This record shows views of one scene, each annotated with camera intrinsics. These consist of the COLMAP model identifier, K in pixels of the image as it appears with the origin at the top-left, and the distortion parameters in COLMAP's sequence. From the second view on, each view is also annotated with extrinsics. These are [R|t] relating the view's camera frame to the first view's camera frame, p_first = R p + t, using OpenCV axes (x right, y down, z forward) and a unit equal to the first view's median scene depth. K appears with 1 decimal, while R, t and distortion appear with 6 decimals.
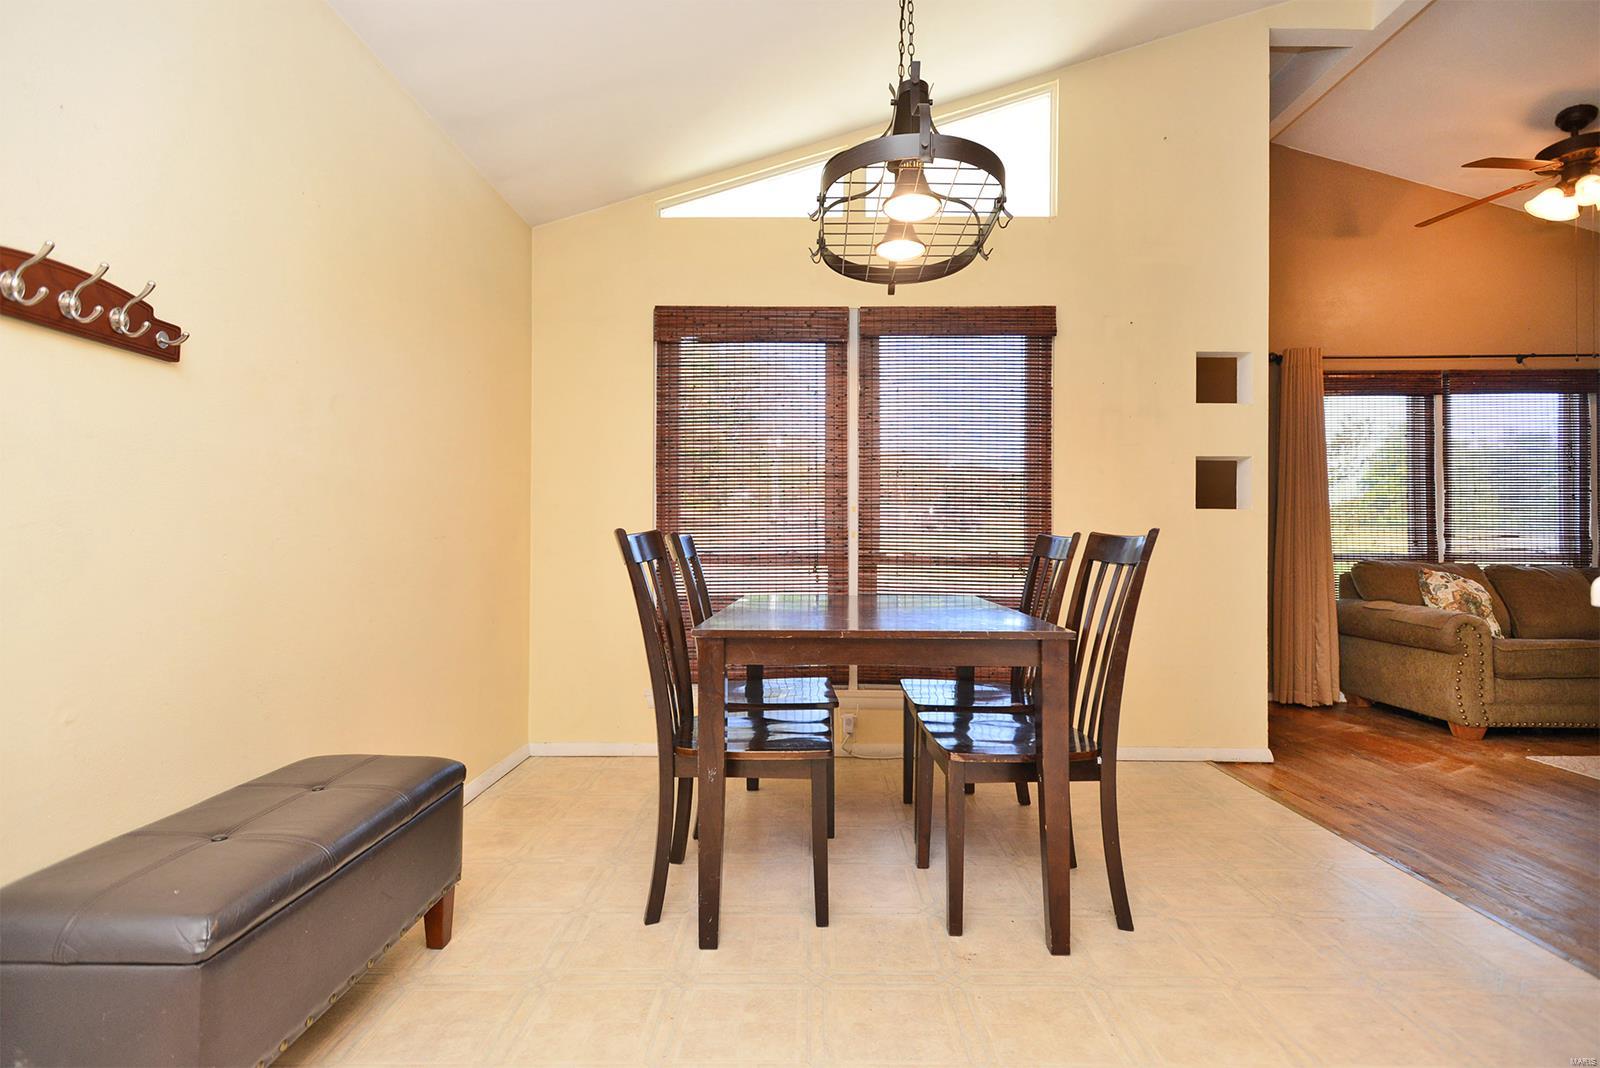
lens RADIAL K [[746.4, 0, 811.6], [0, 746.4, 532.6], [0, 0, 1]] dist [0.010042, -0.002011]
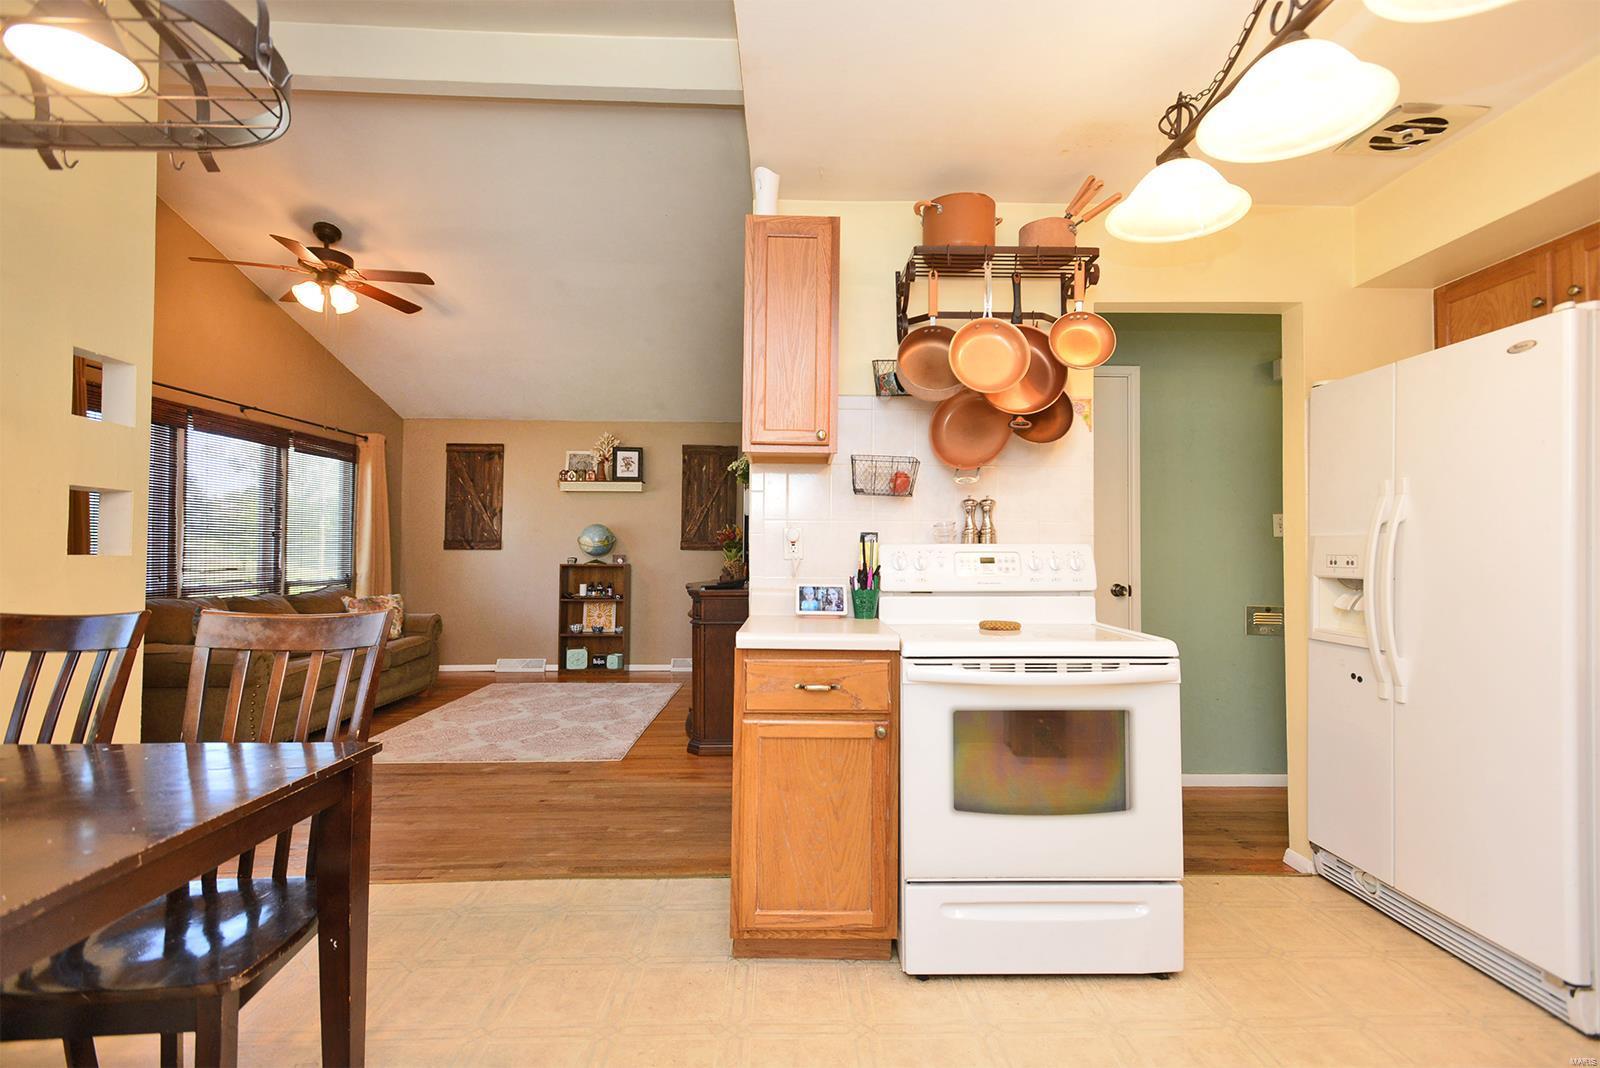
lens RADIAL K [[746.4, 0, 810.9], [0, 746.4, 534.7], [0, 0, 1]] dist [0.010042, -0.002011]
pose [[-0.032497, 0.022525, 0.999218, -0.204187], [-0.015434, 0.999615, -0.023036, -0.035831], [-0.999353, -0.016170, -0.032137, 0.214467]]
